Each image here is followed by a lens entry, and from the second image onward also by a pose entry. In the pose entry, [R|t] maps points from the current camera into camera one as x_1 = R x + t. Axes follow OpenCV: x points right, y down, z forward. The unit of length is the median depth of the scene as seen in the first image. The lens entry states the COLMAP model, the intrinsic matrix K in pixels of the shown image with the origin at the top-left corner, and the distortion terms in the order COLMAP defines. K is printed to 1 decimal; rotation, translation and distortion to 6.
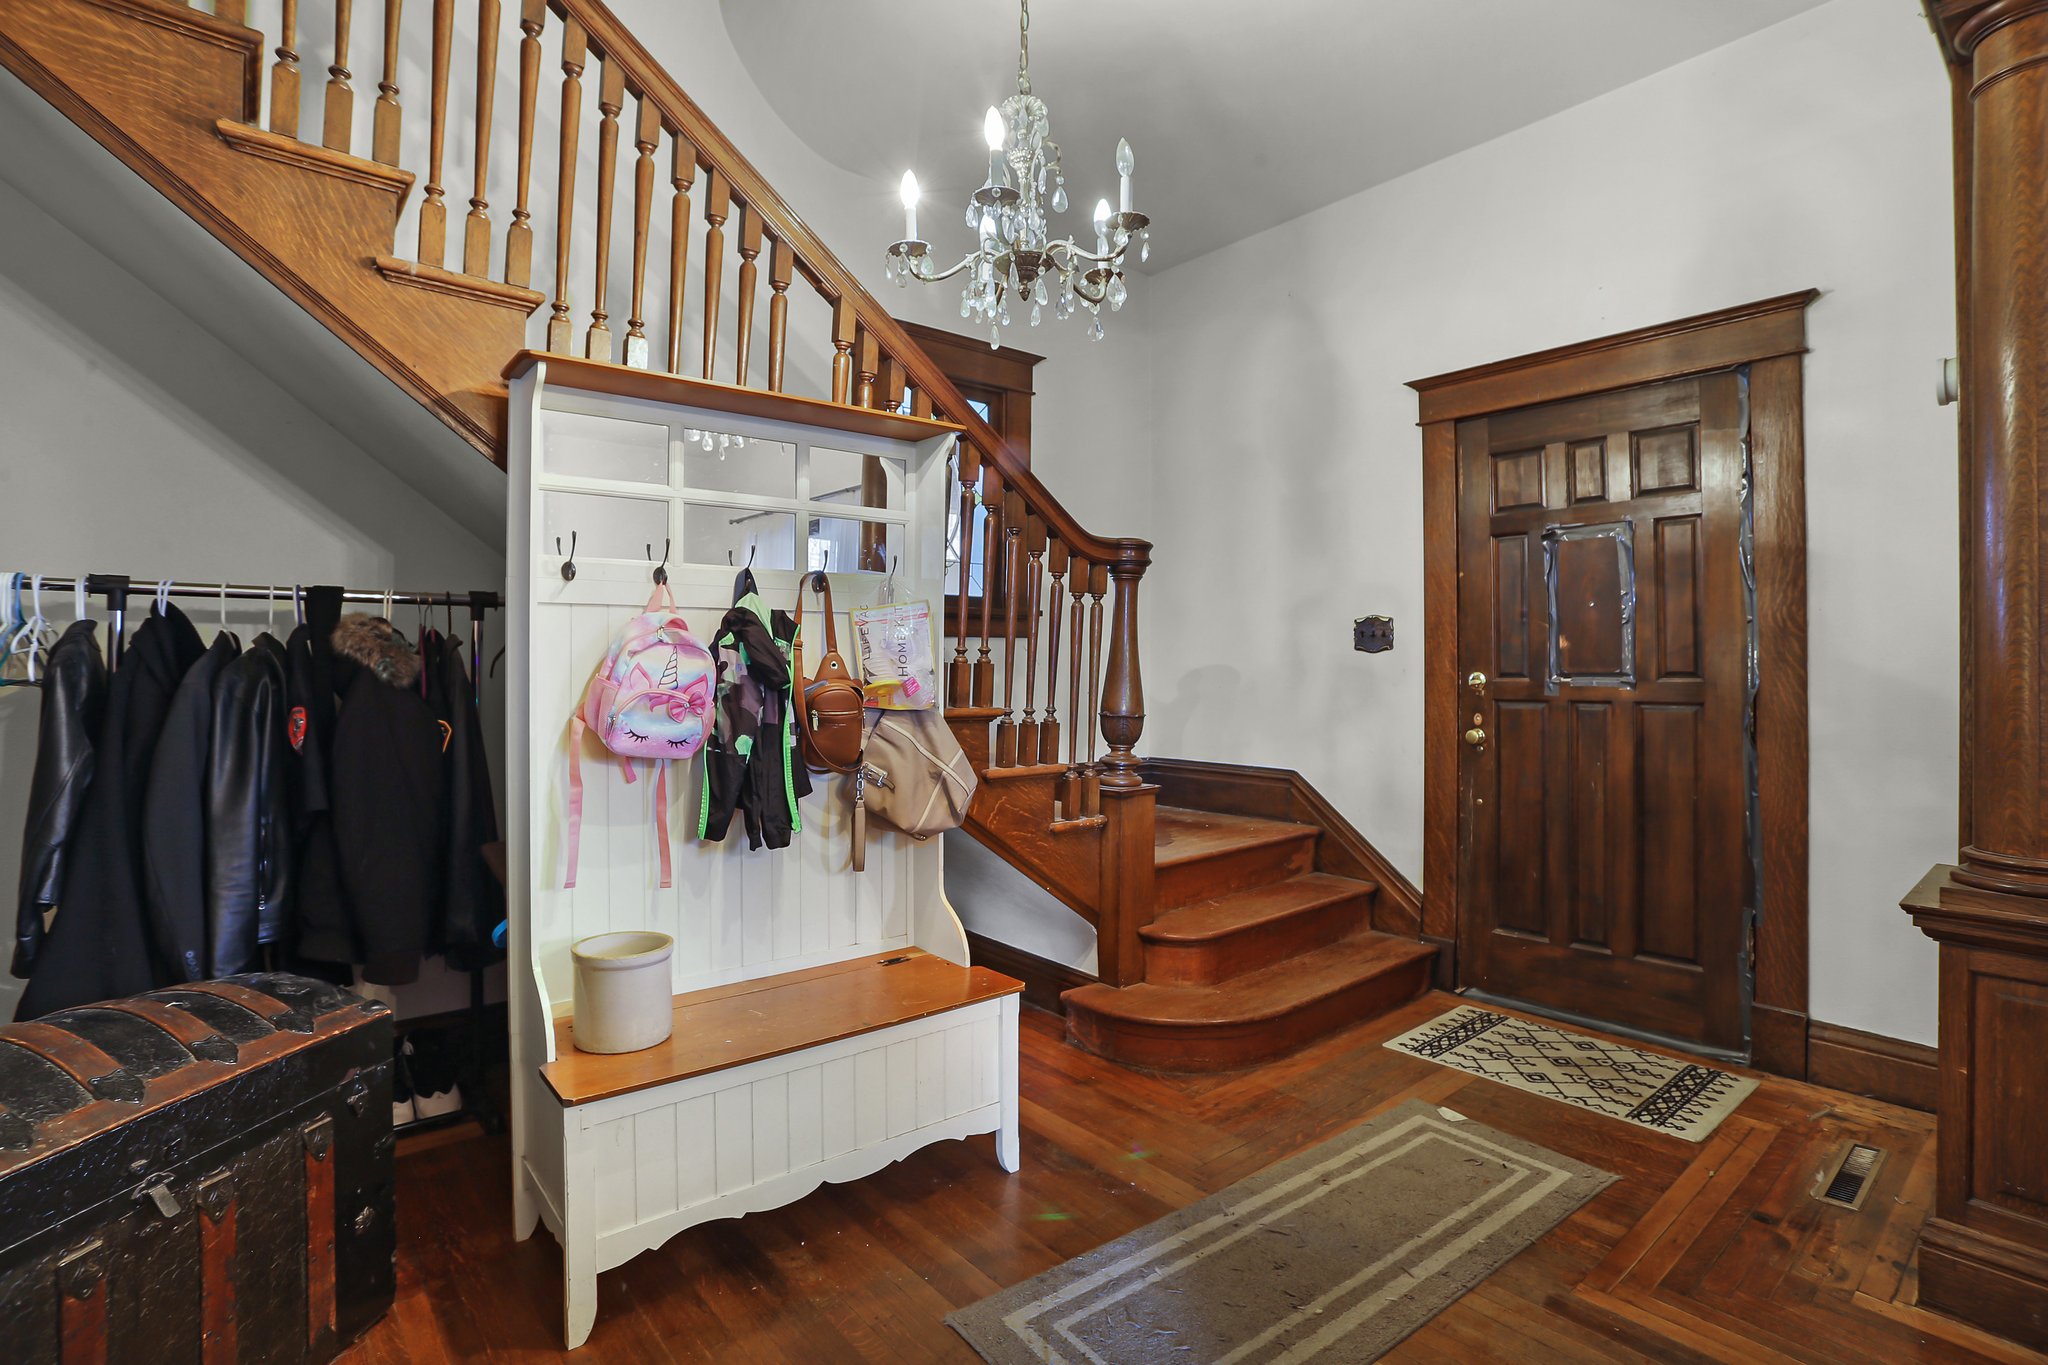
lens RADIAL K [[972.0, 0, 1024.0], [0, 972.0, 682.5], [0, 0, 1]] dist [-0.028603, 0.000821]
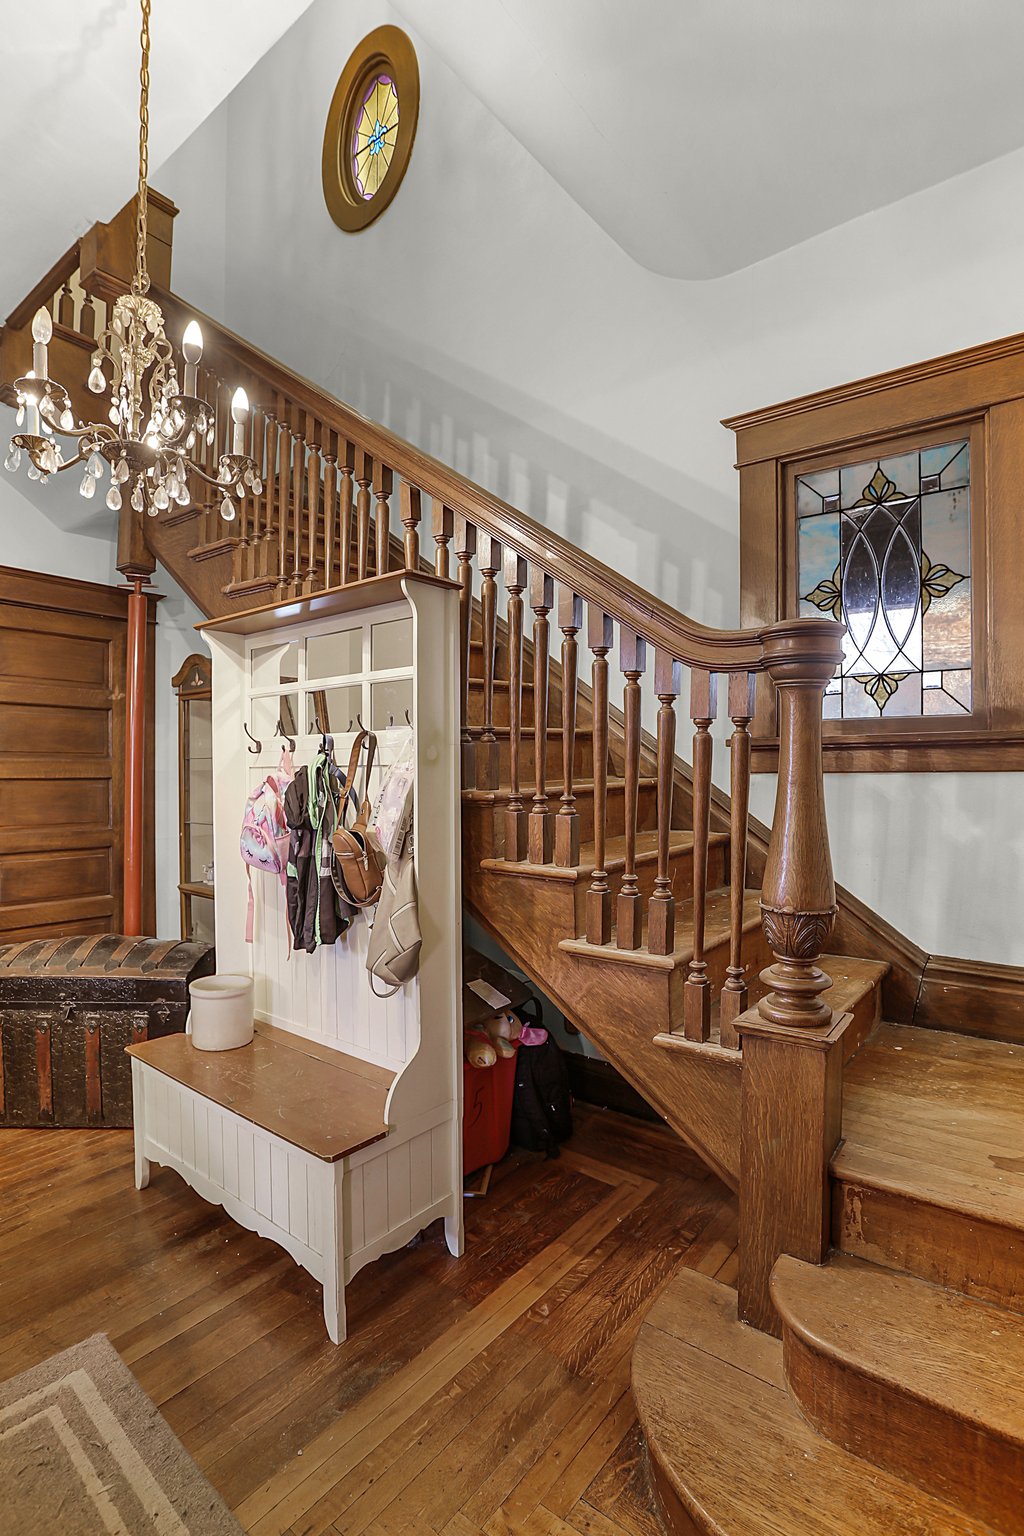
lens RADIAL K [[729.0, 0, 513.3], [0, 729.0, 792.1], [0, 0, 1]] dist [-0.028603, 0.000821]
pose [[0.203413, 0.025138, -0.978770, 0.857771], [-0.009173, 0.999675, 0.023769, -0.080581], [0.979050, 0.004143, 0.203577, 1.229281]]
